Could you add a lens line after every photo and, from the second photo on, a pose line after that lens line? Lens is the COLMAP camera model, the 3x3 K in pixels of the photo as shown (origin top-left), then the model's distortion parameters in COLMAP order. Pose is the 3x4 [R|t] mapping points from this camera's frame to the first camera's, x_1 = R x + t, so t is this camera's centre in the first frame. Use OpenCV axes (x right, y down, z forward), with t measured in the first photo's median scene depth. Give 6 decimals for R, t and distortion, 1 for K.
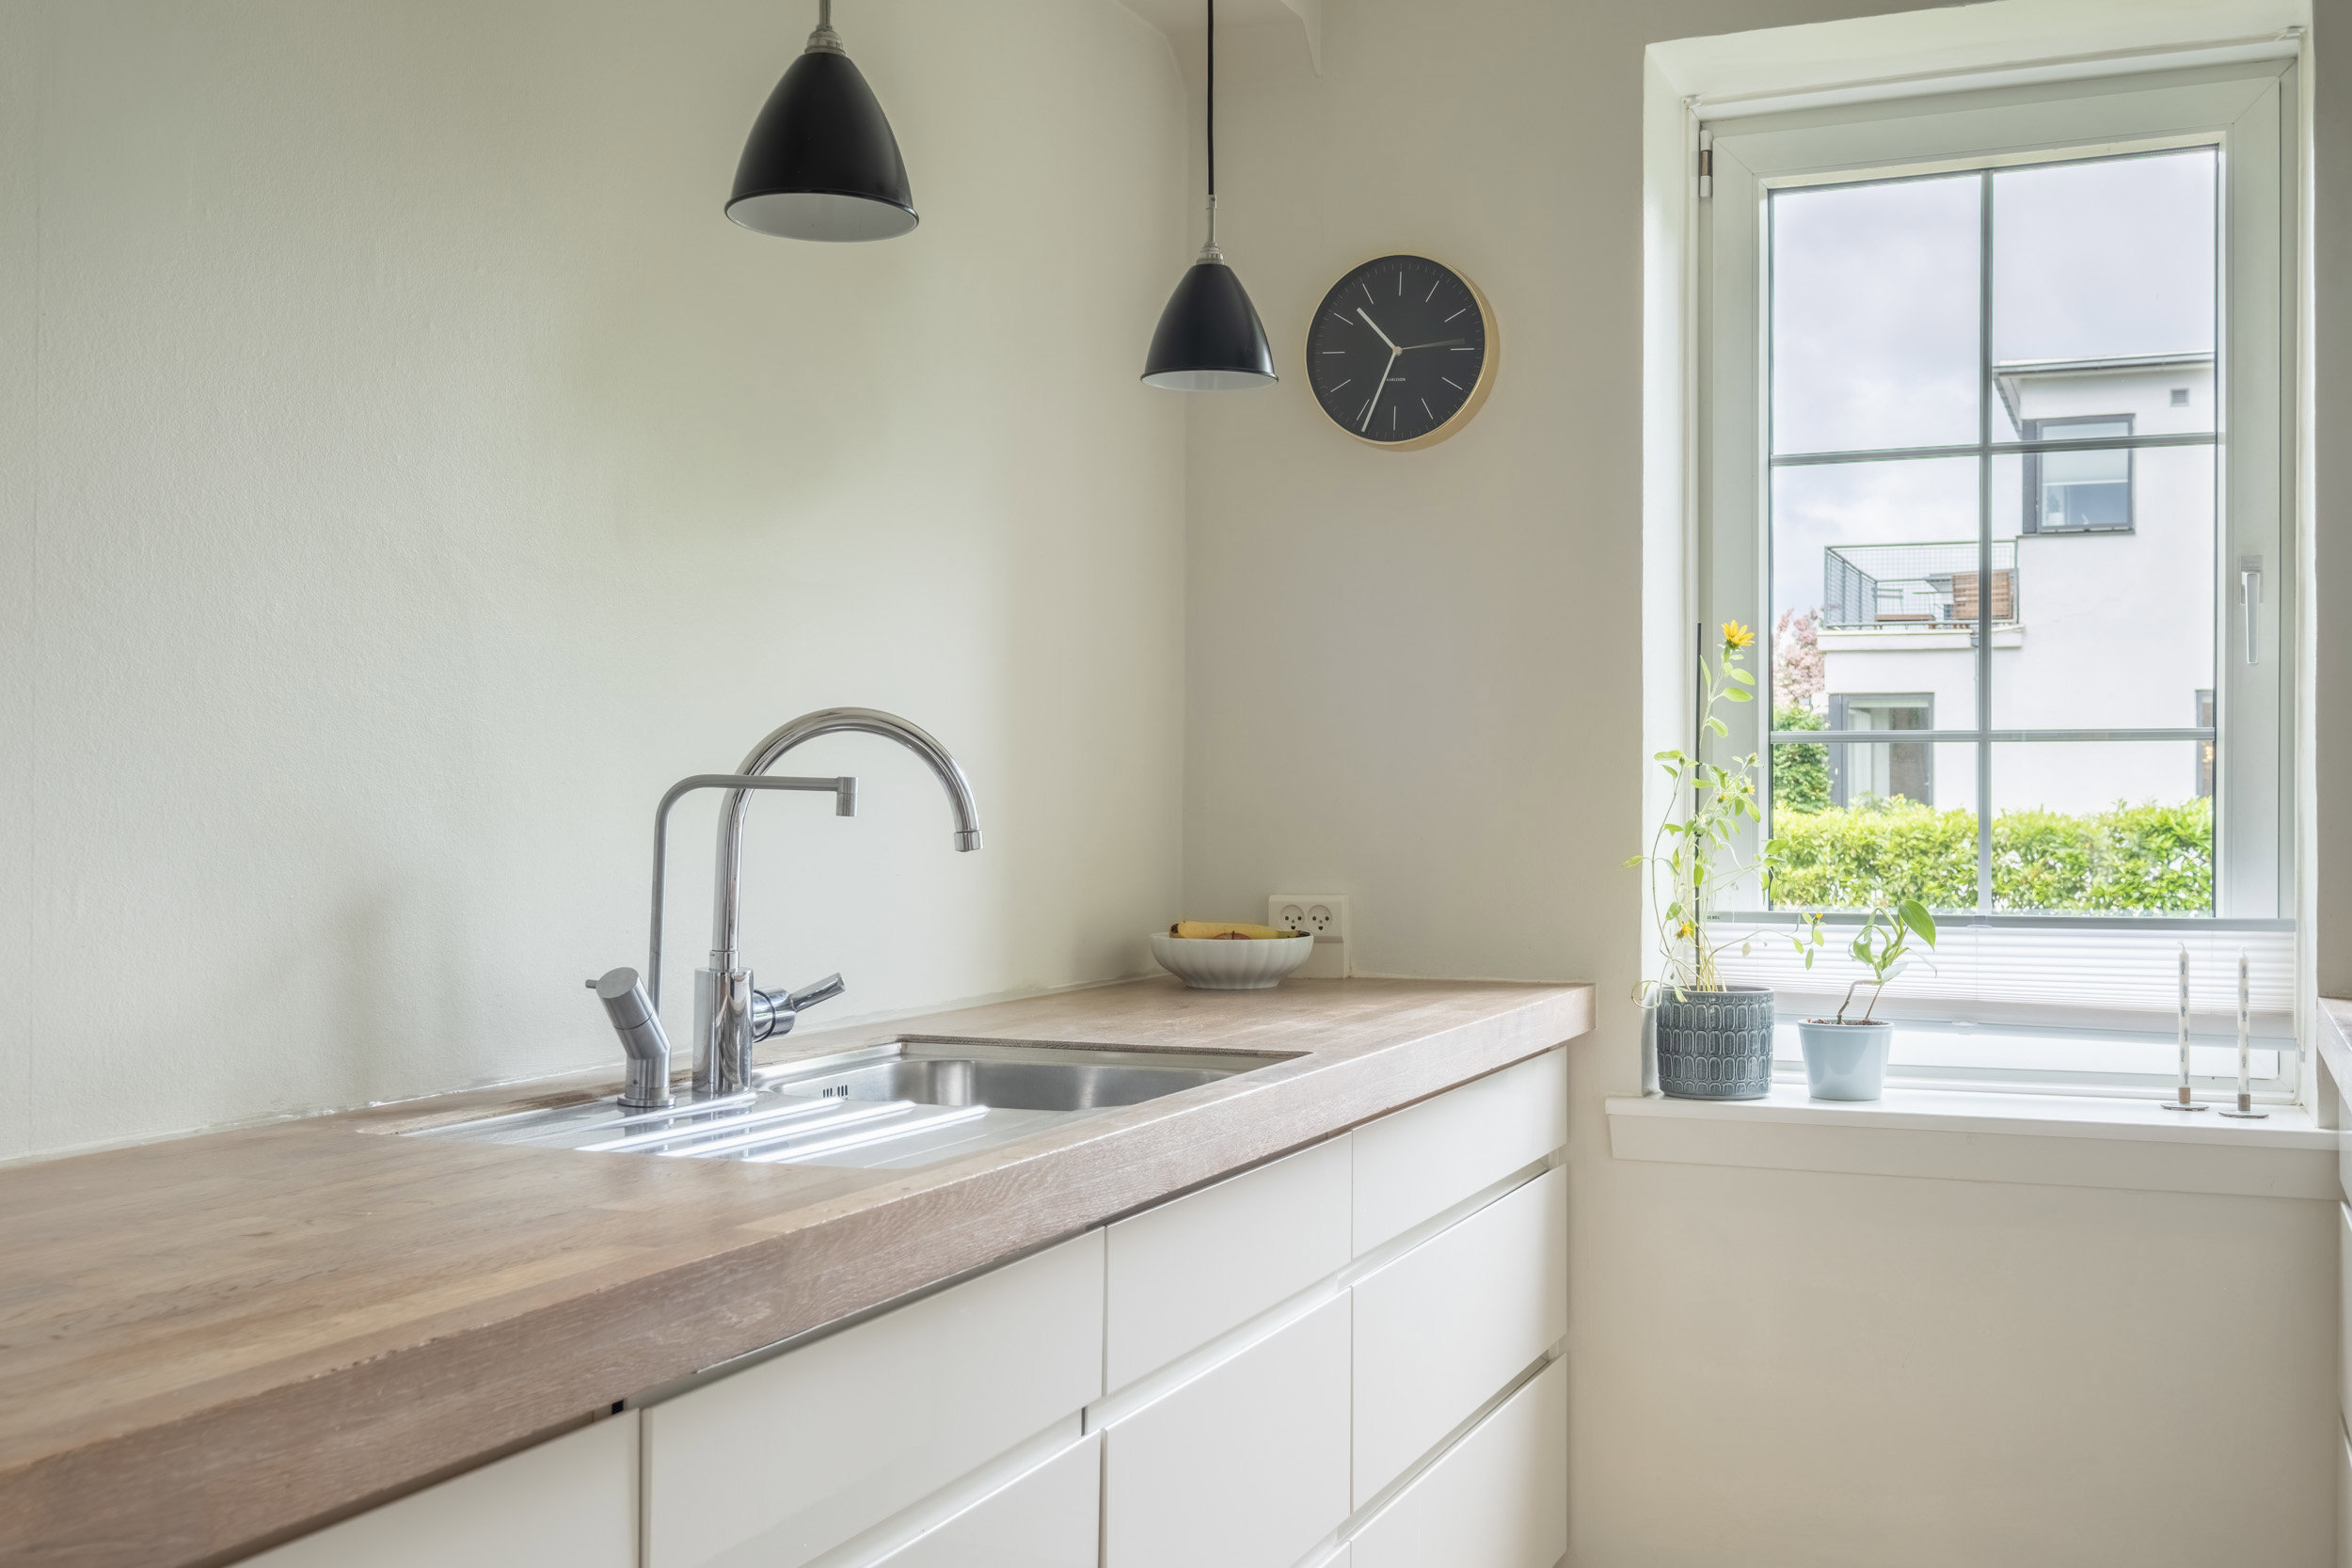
lens RADIAL K [[2441.8, 0, 1178.0], [0, 2441.8, 822.8], [0, 0, 1]] dist [-0.031727, 0.091587]
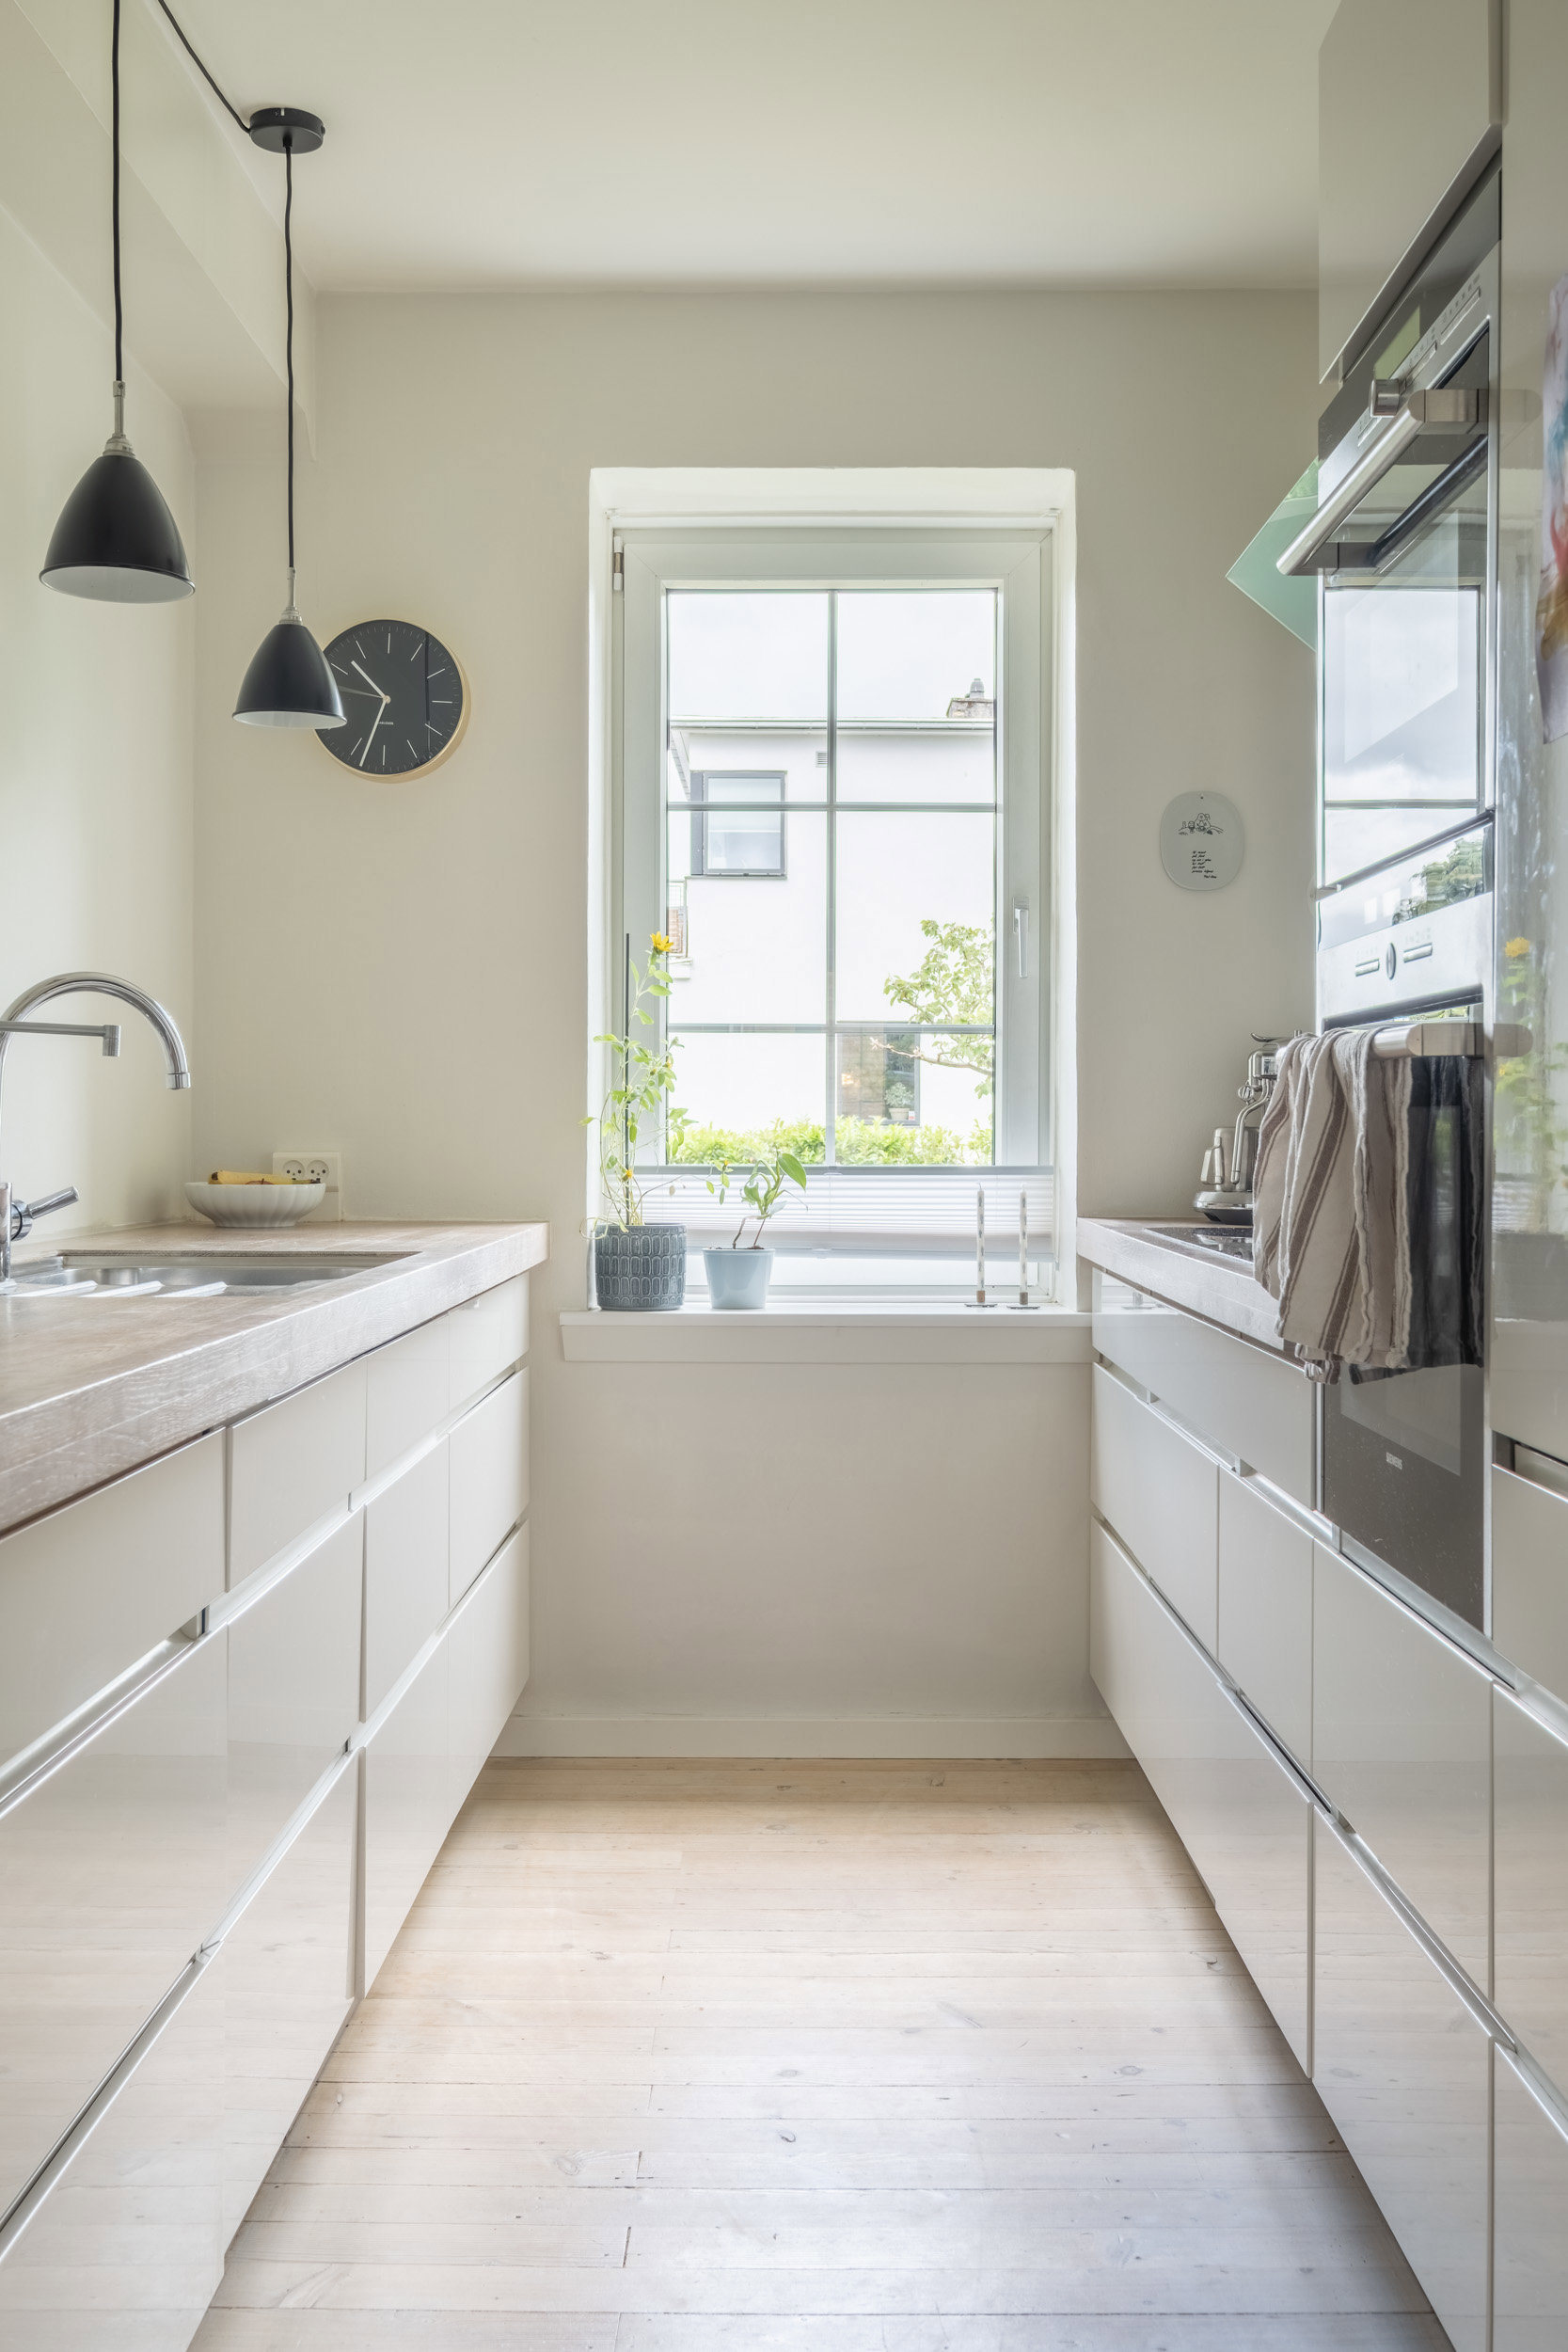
lens RADIAL K [[2441.8, 0, 784.0], [0, 2441.8, 1176.0], [0, 0, 1]] dist [-0.031727, 0.091587]
pose [[0.925589, -0.003295, 0.378515, -0.190818], [-0.000755, 0.999944, 0.010551, 0.030054], [-0.378529, -0.010052, 0.925535, -0.198198]]
